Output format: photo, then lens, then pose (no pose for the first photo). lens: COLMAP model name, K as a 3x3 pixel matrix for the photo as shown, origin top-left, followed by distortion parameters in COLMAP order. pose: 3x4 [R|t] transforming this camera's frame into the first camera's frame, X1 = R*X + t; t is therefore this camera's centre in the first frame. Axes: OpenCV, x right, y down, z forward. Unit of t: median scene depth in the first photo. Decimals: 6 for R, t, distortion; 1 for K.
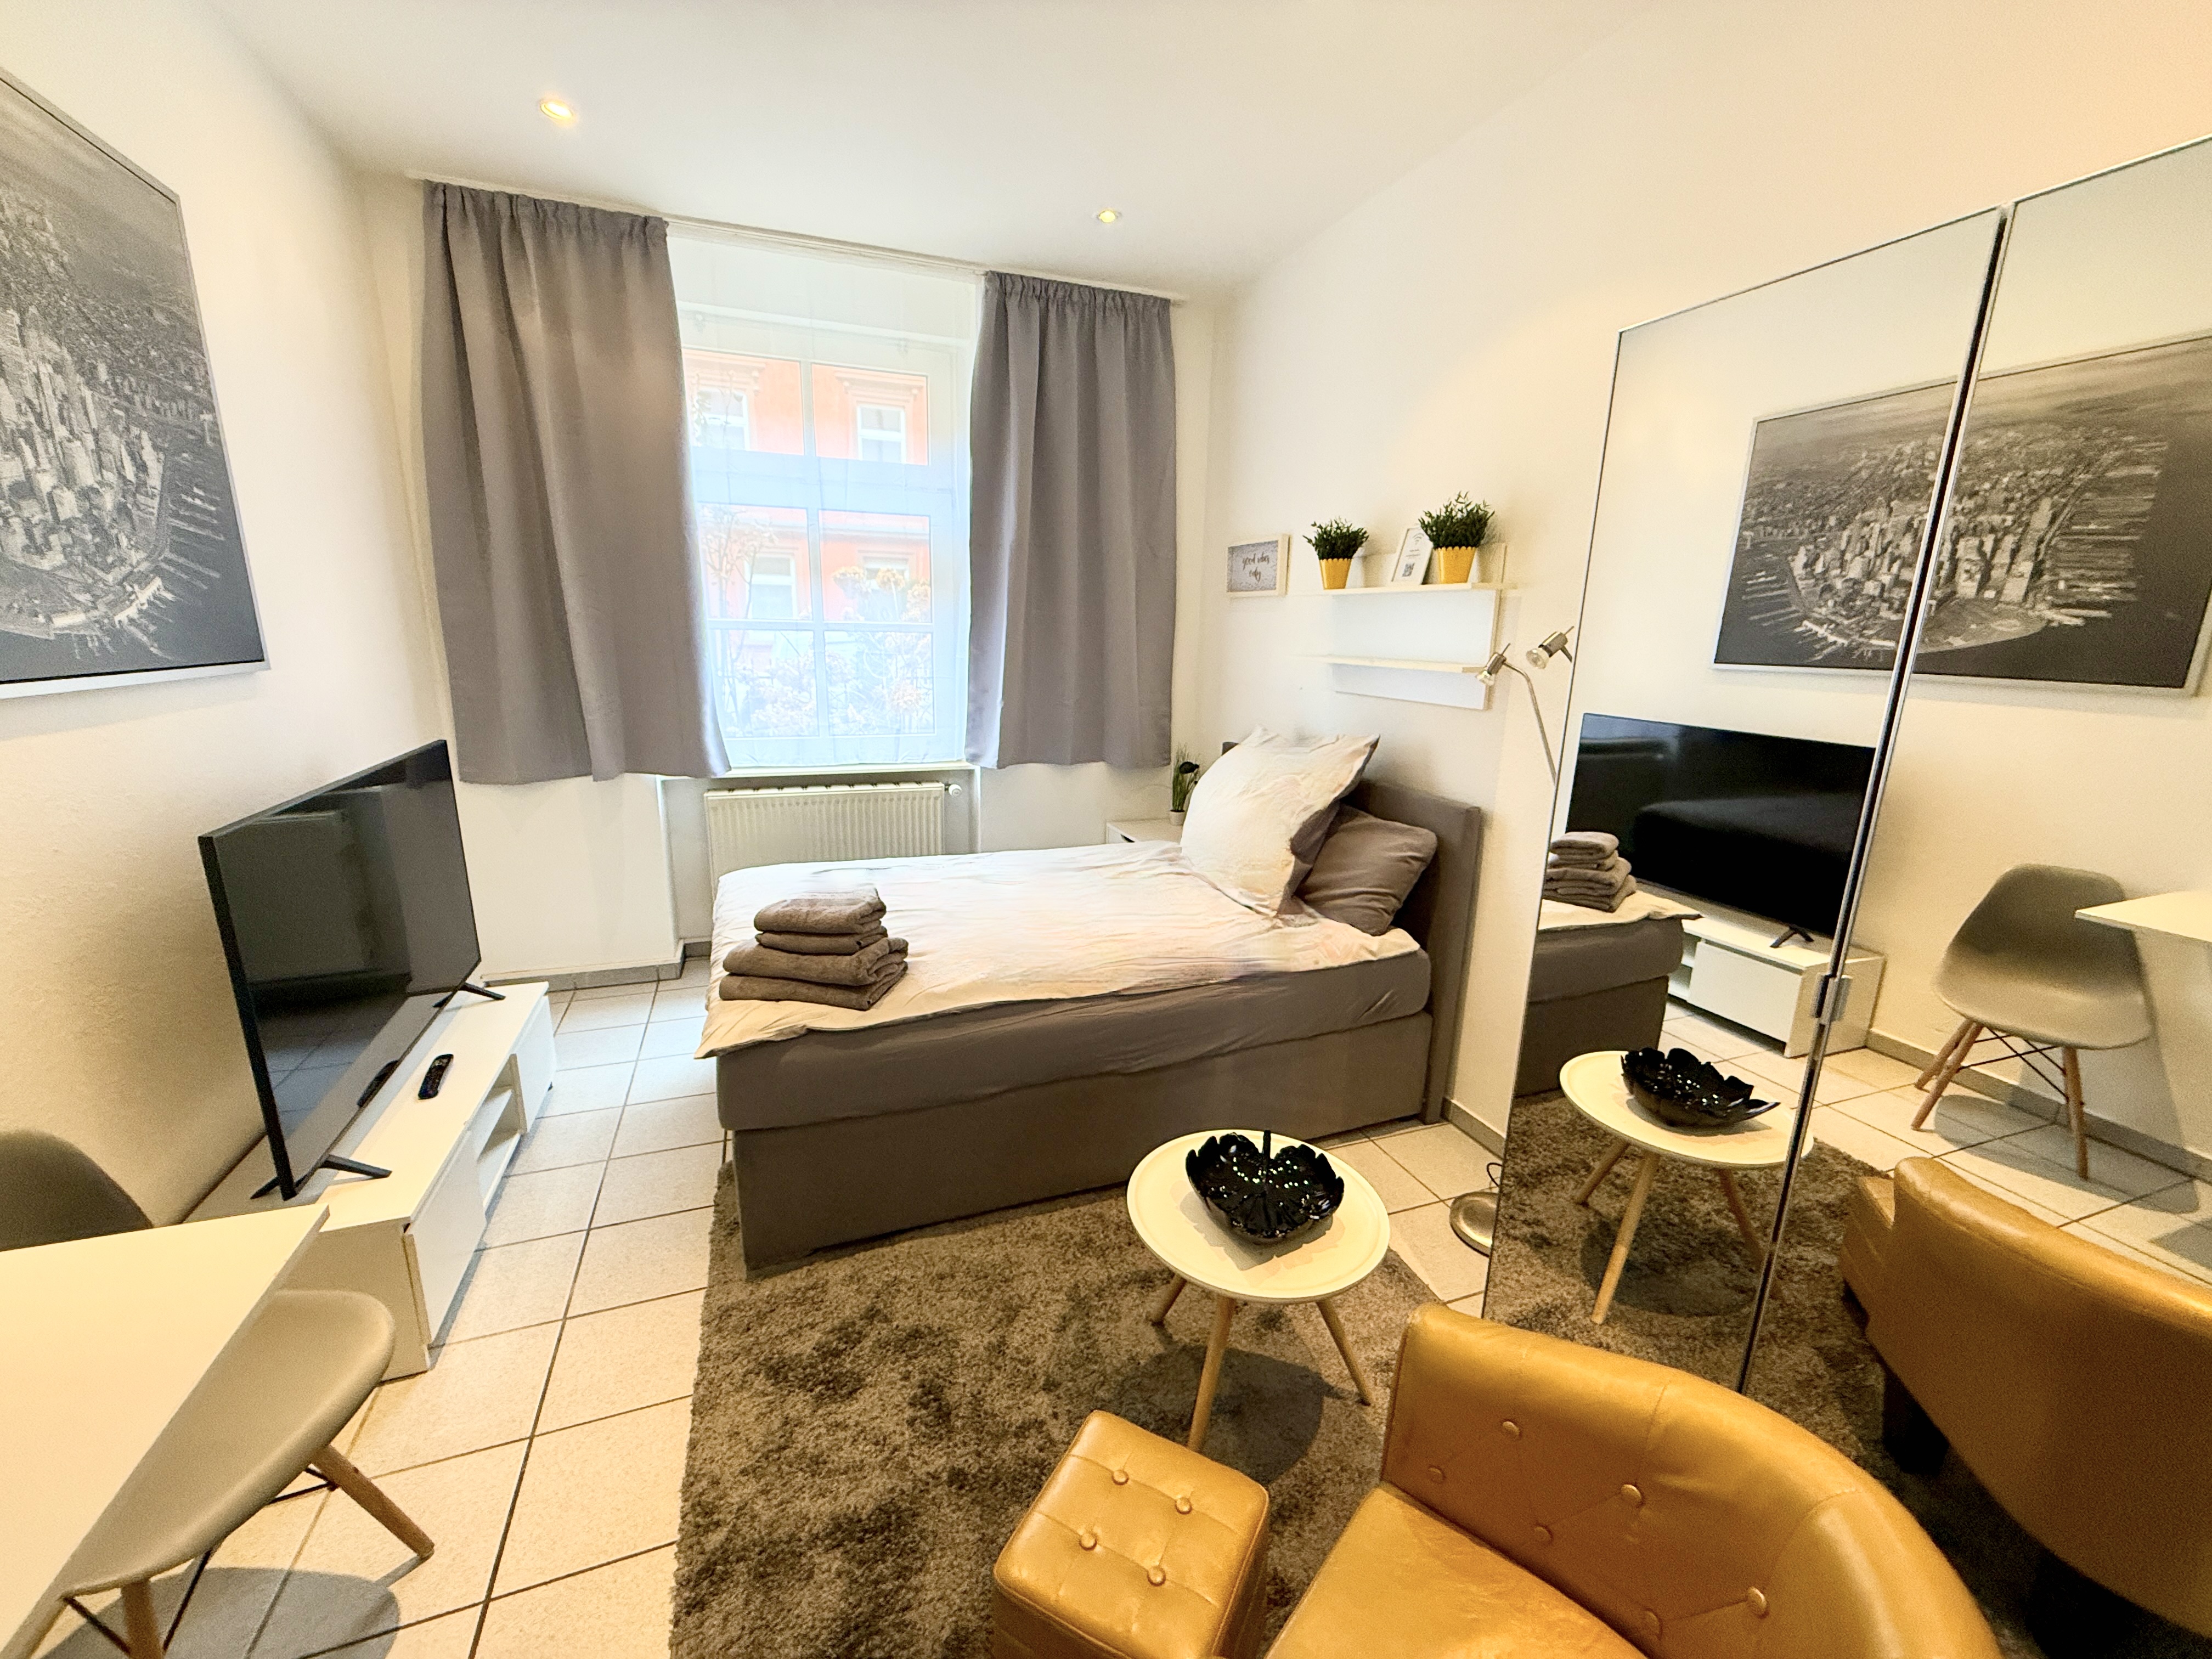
lens RADIAL K [[880.3, 0, 1101.0], [0, 880.3, 827.2], [0, 0, 1]] dist [-0.000585, 0.000058]
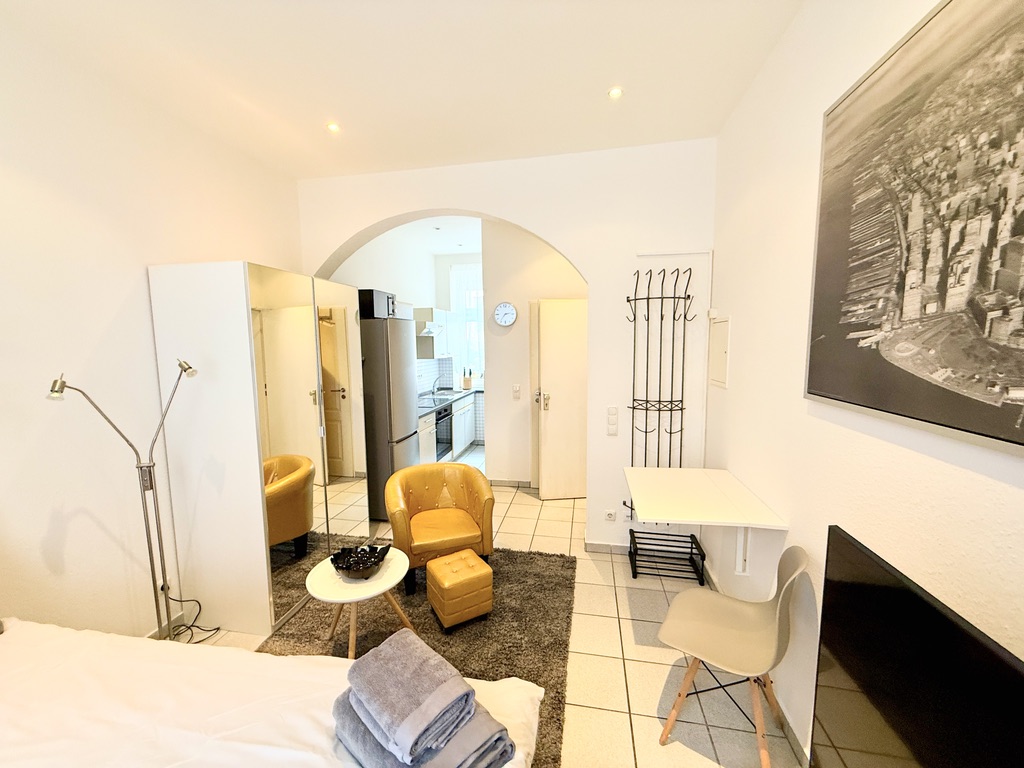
lens RADIAL K [[407.5, 0, 509.7], [0, 407.5, 382.9], [0, 0, 1]] dist [-0.000585, 0.000058]
pose [[-0.855276, -0.063527, 0.514265, -0.647957], [0.112120, 0.946257, 0.303358, -0.345836], [-0.505898, 0.317114, -0.802188, 1.260424]]
